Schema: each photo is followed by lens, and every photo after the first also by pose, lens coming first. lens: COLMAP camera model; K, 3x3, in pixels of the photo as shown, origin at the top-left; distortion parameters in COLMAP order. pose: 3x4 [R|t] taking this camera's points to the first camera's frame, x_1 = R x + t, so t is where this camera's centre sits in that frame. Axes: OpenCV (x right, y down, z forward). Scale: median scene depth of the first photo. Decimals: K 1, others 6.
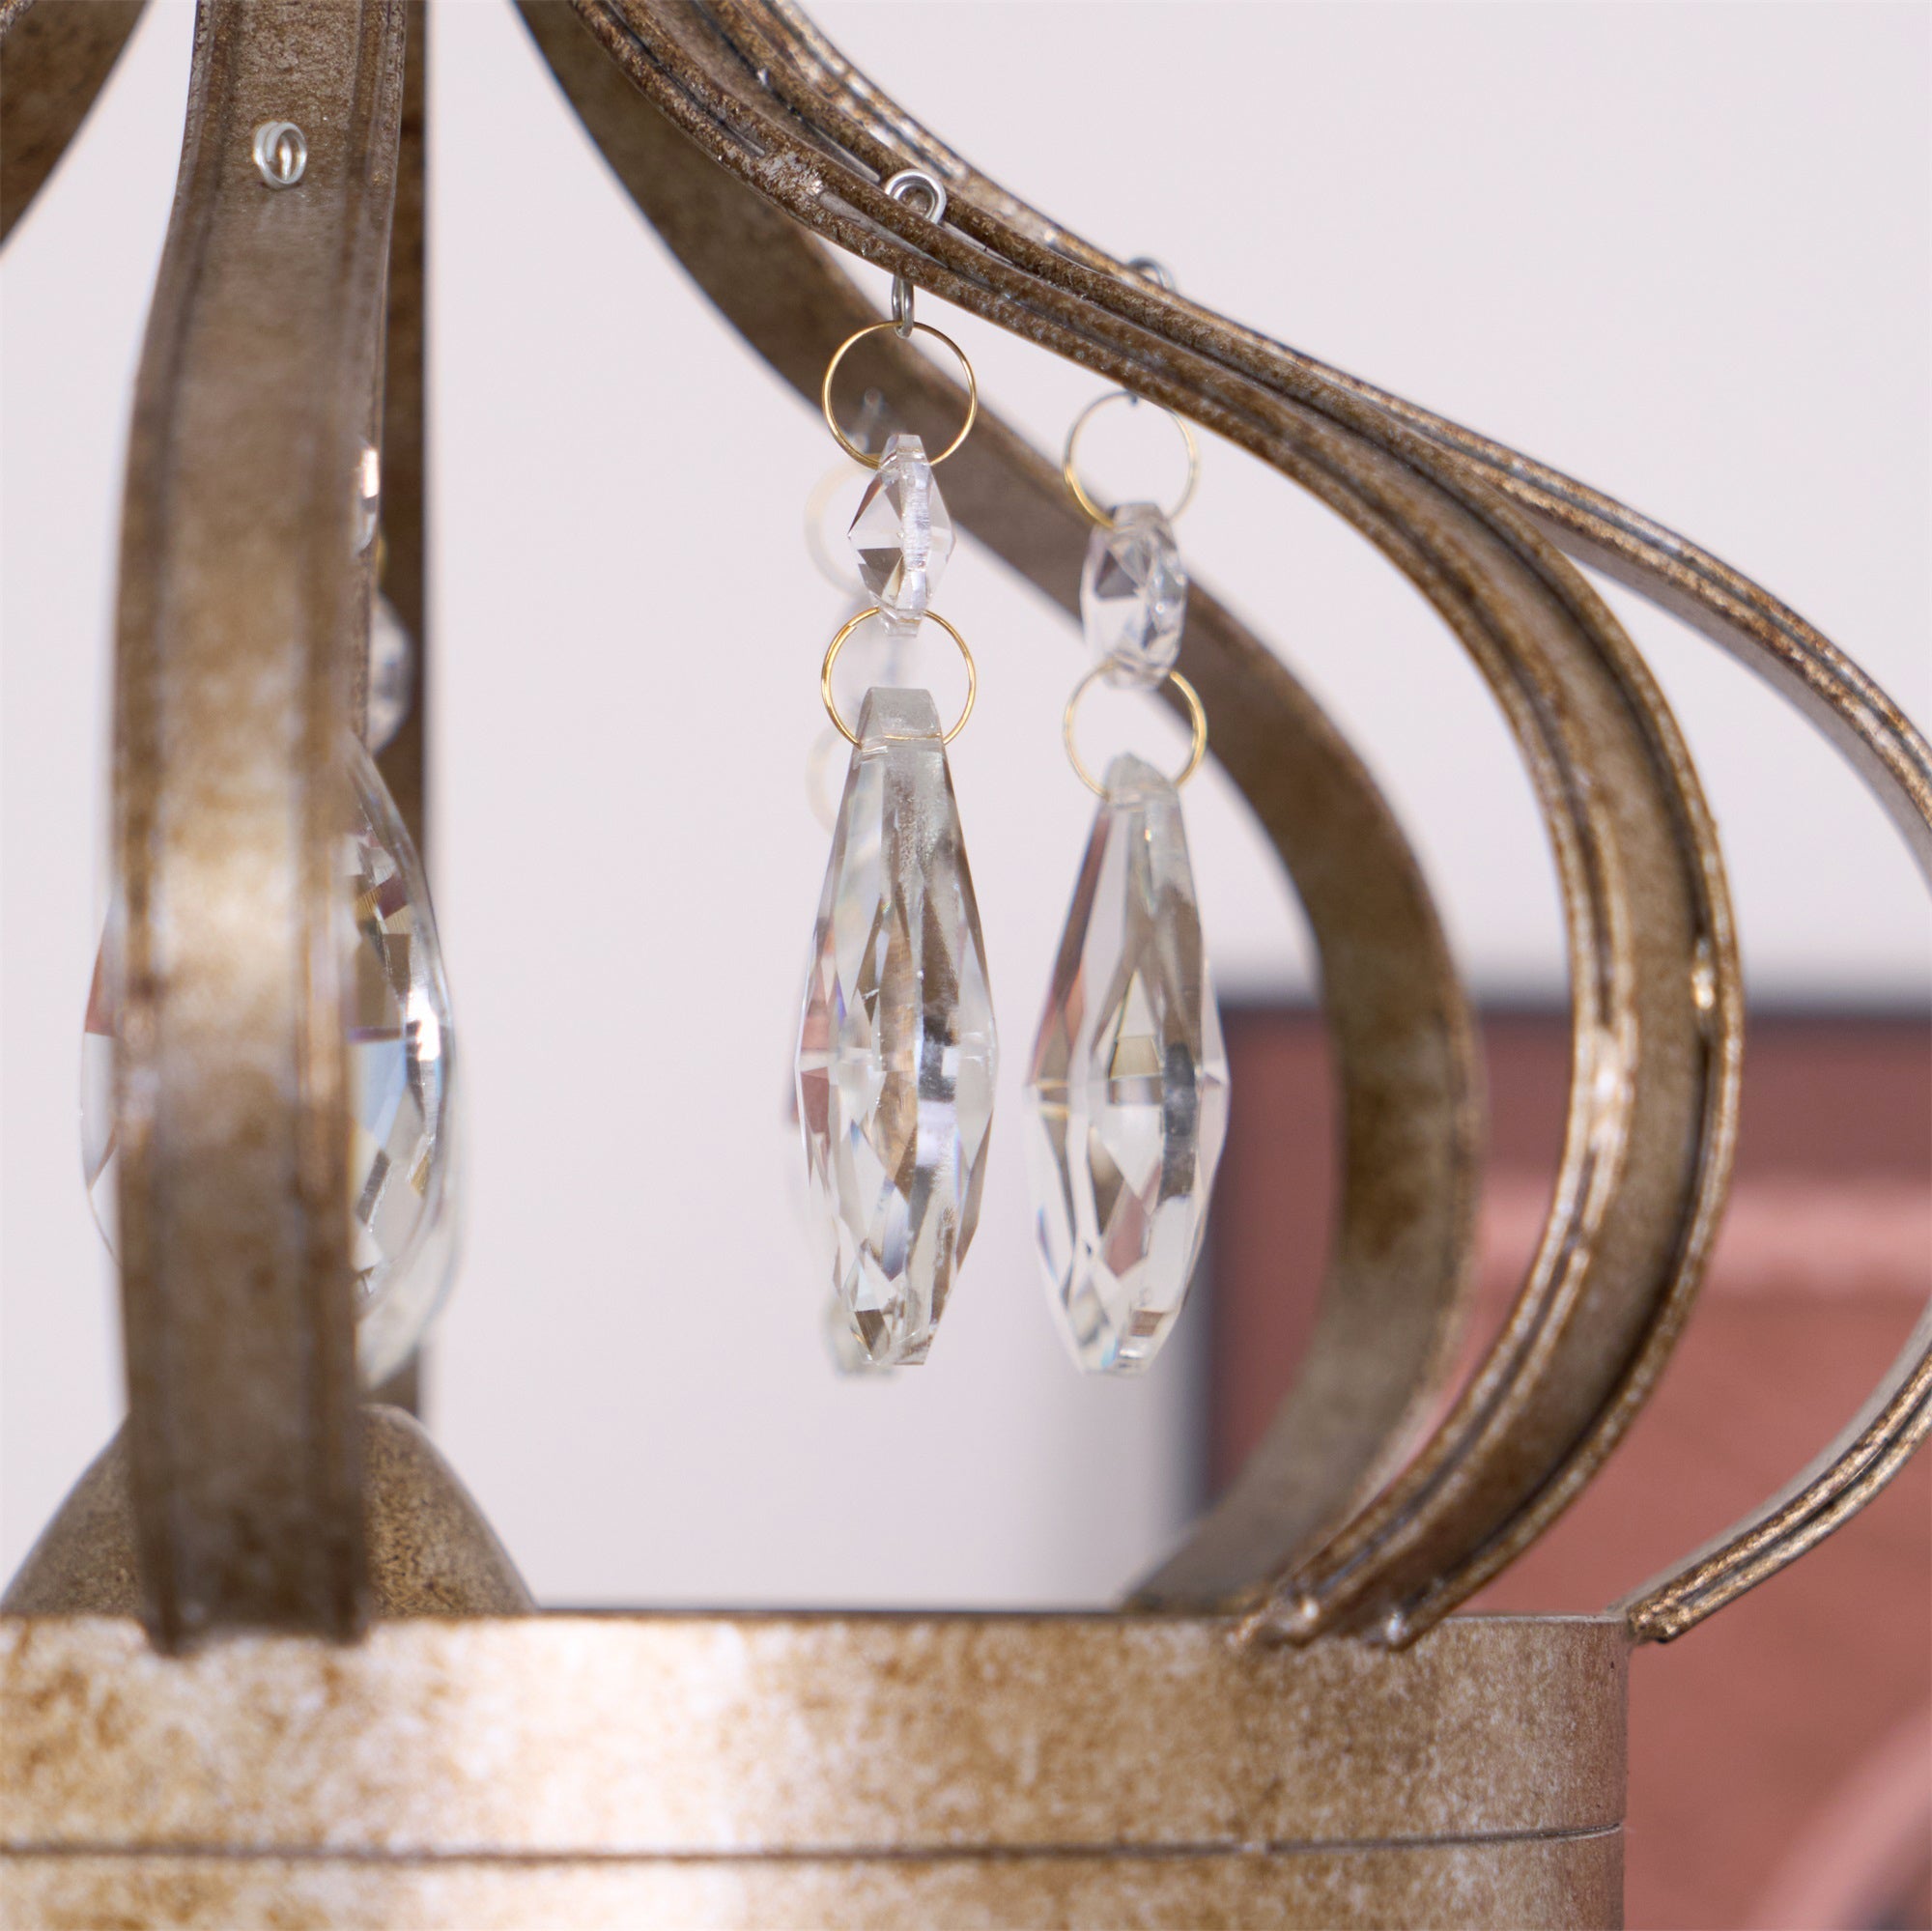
lens RADIAL K [[8503.4, 0, 966.4], [0, 8503.4, 965.8], [0, 0, 1]] dist [-0.204370, 0.000000]
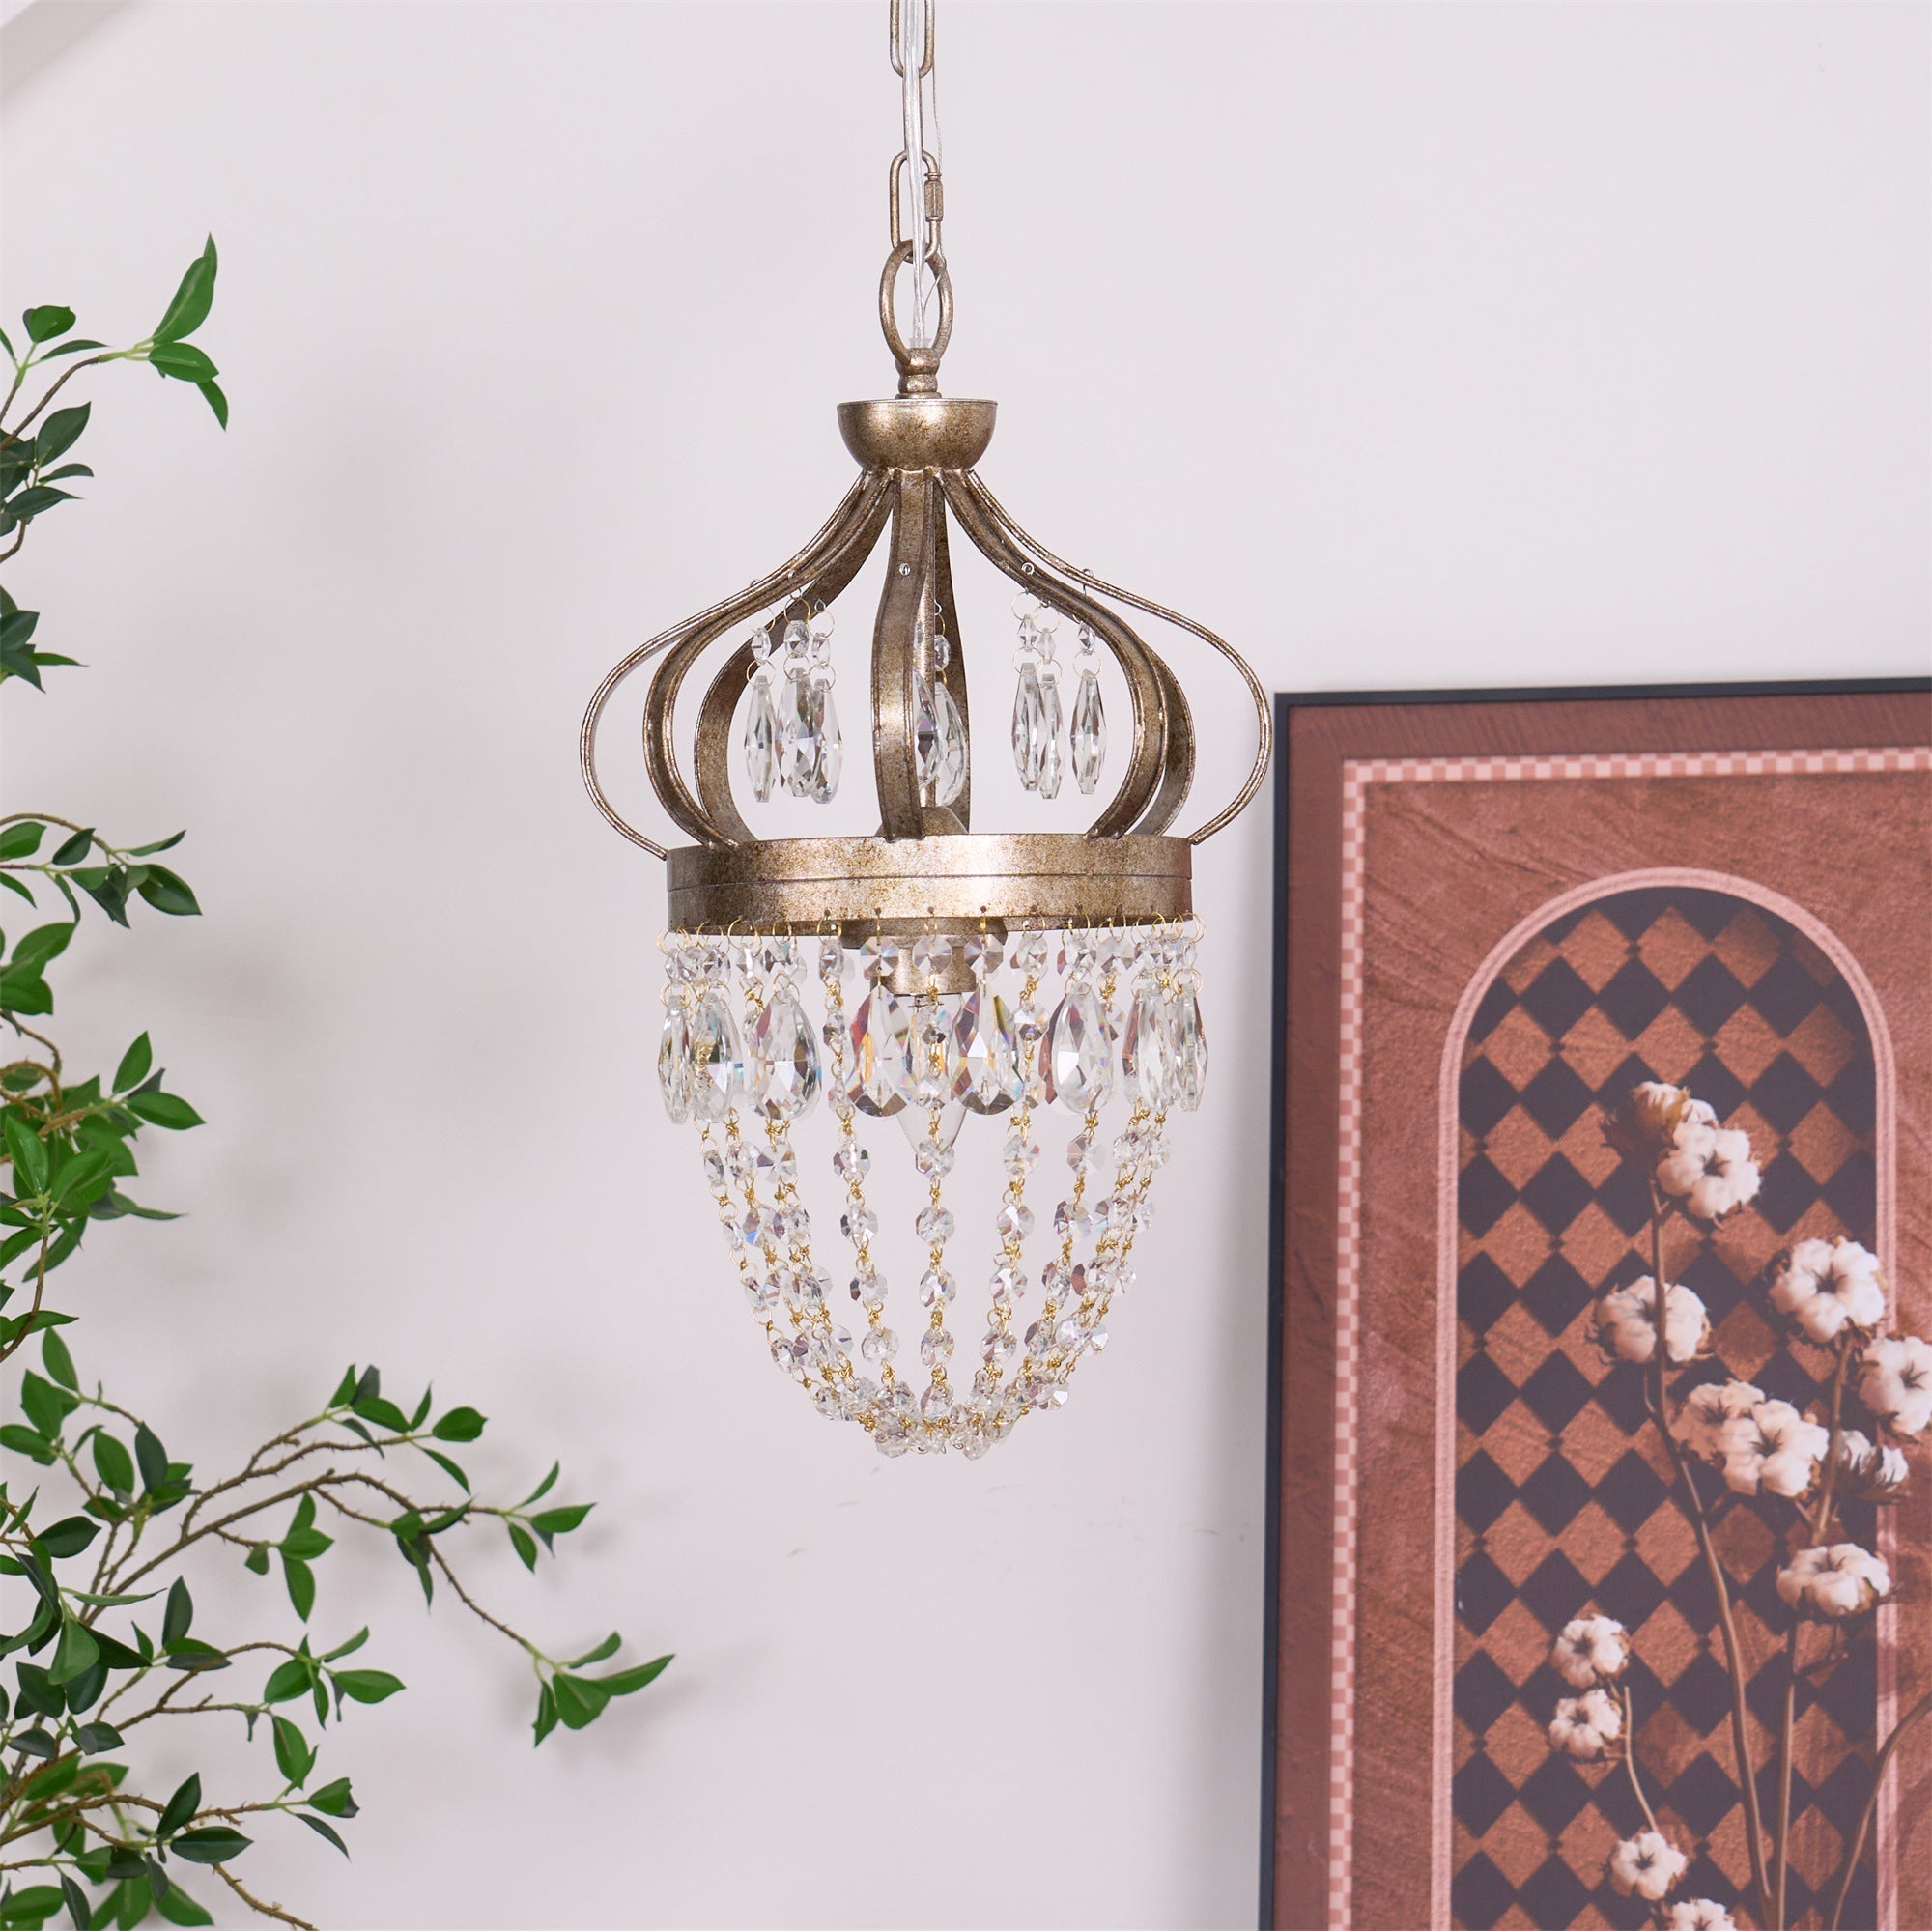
lens RADIAL K [[7363.6, 0, 969.1], [0, 7363.6, 966.7], [0, 0, 1]] dist [-0.070213, 0.000000]
pose [[0.991651, -0.031130, -0.125135, 0.562841], [0.037231, 0.998214, 0.046711, -0.063779], [0.123457, -0.050980, 0.991040, -3.818689]]
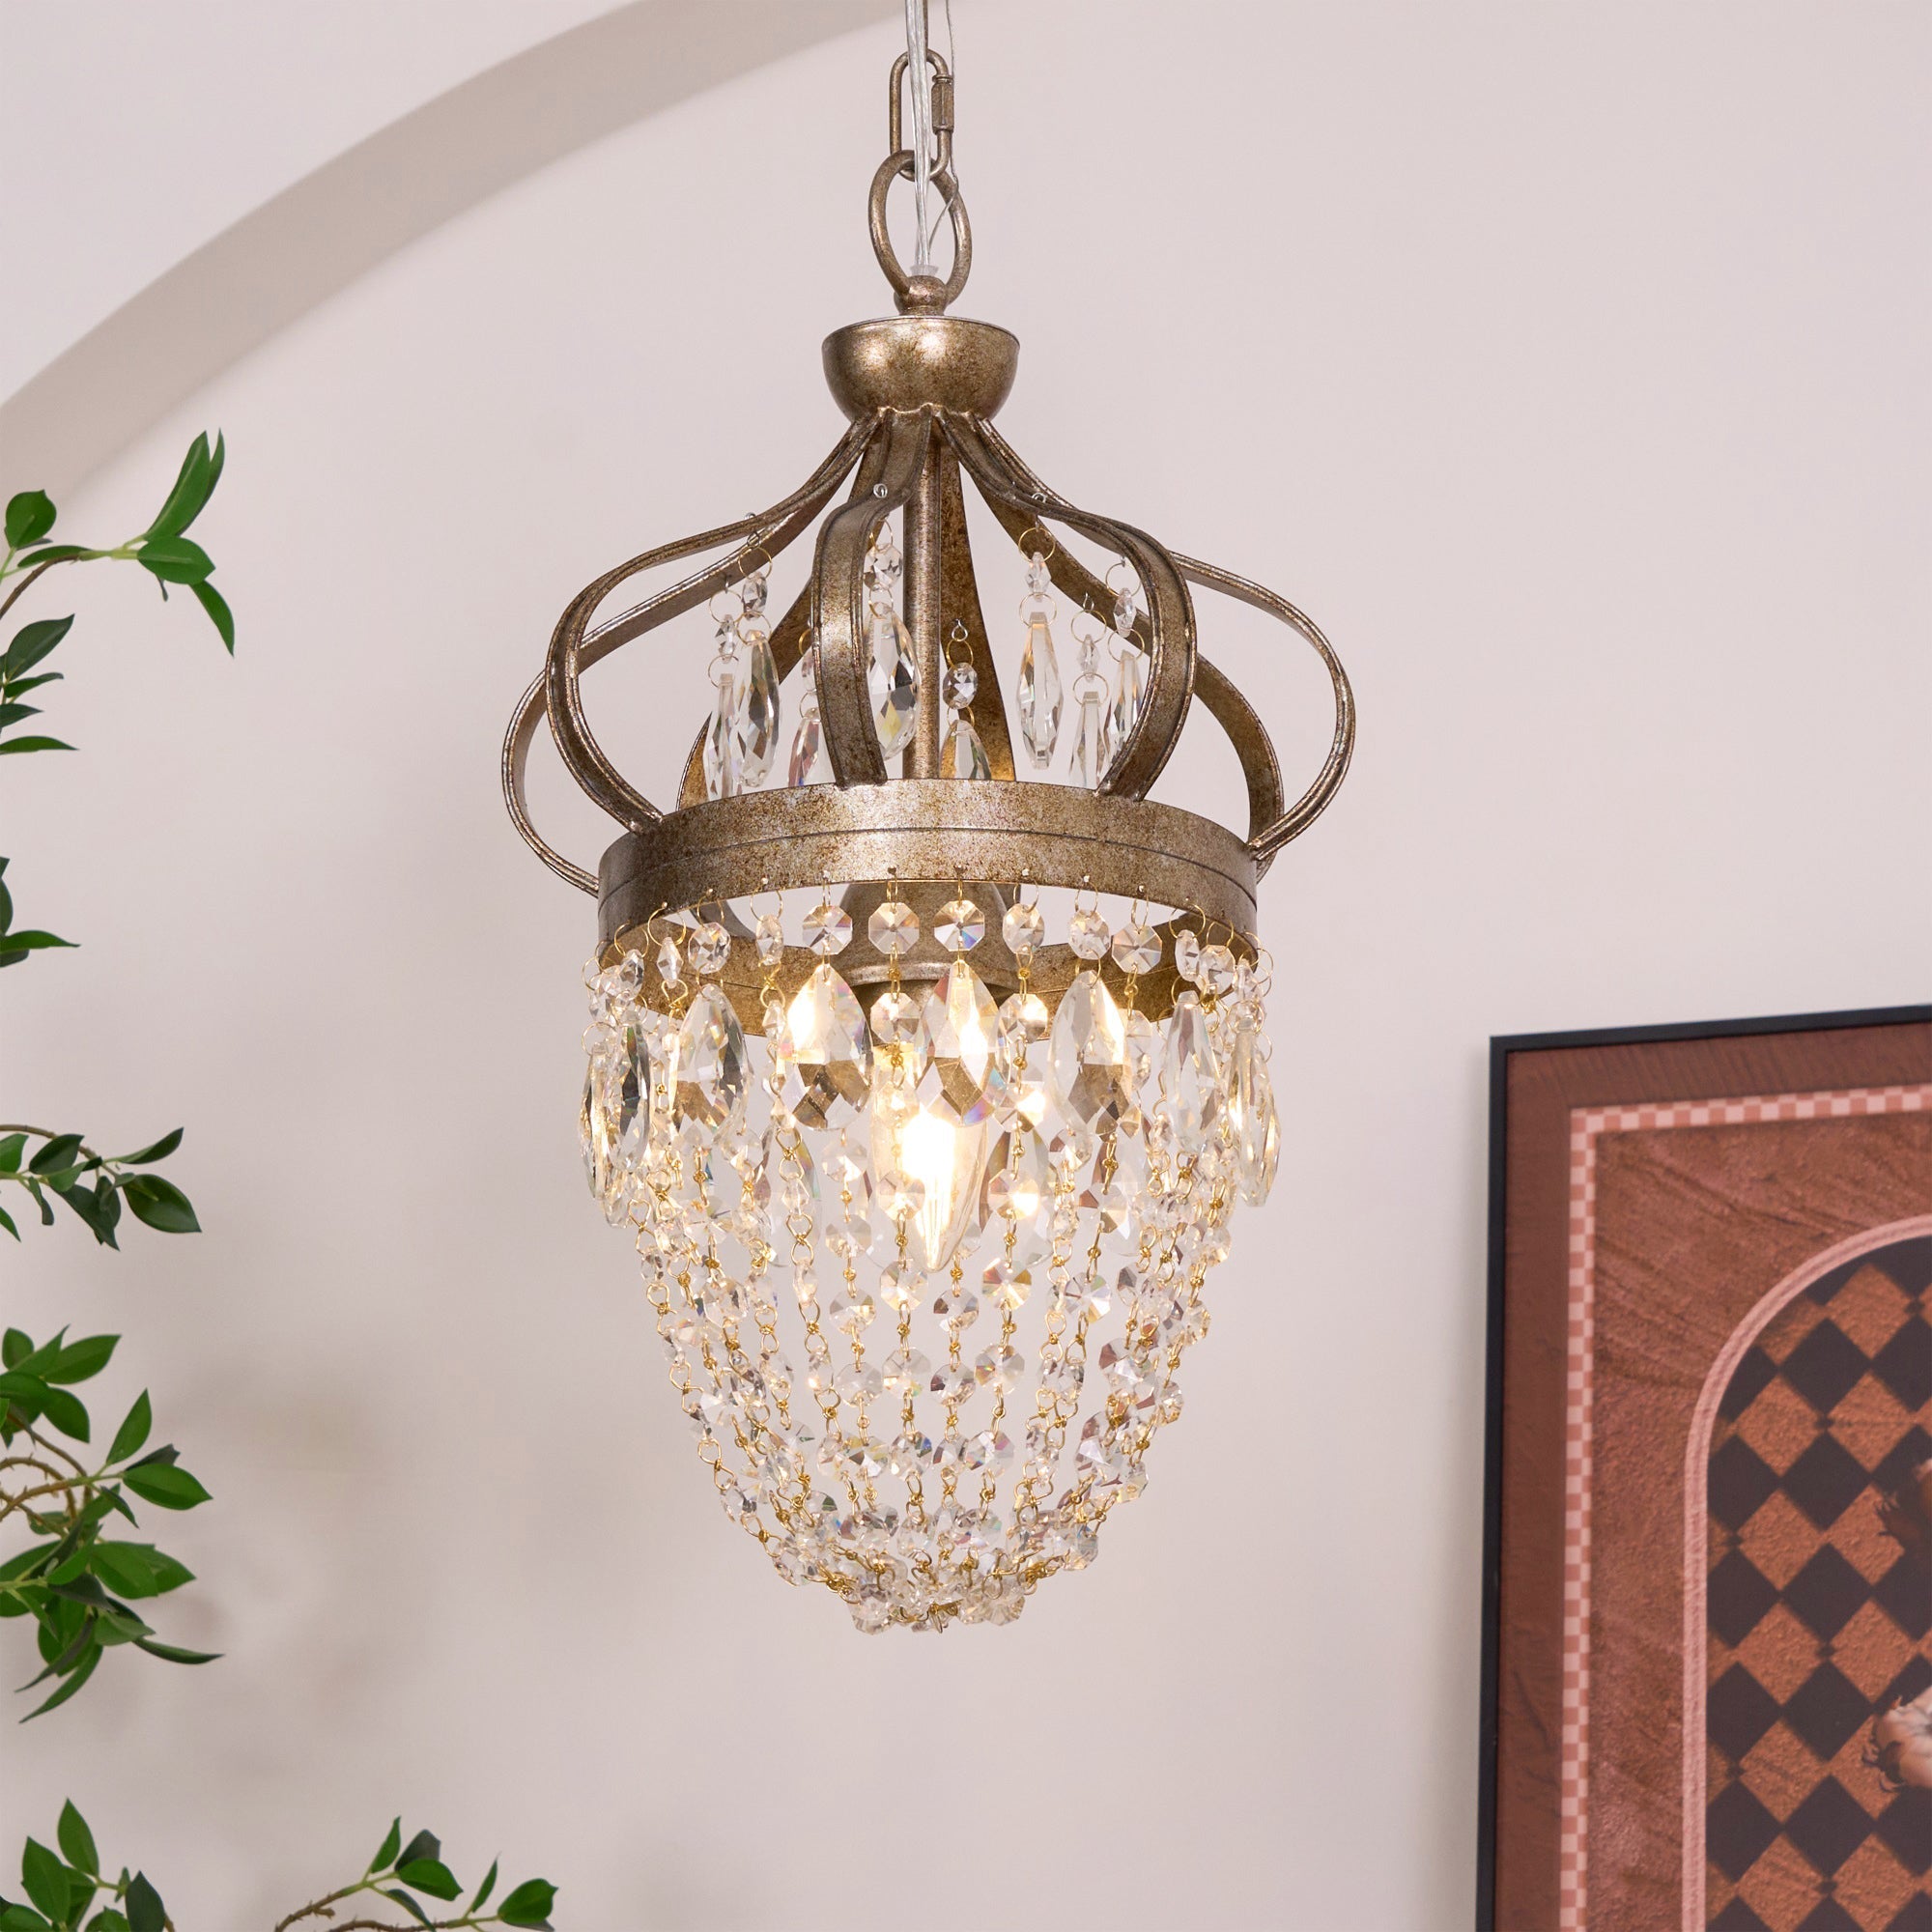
lens RADIAL K [[6443.3, 0, 968.0], [0, 6443.3, 972.1], [0, 0, 1]] dist [-0.005050, 0.000000]
pose [[0.973855, -0.071801, -0.215525, 0.683777], [0.031677, 0.982389, -0.184142, 0.787224], [0.224951, 0.172500, 0.958979, -2.195686]]
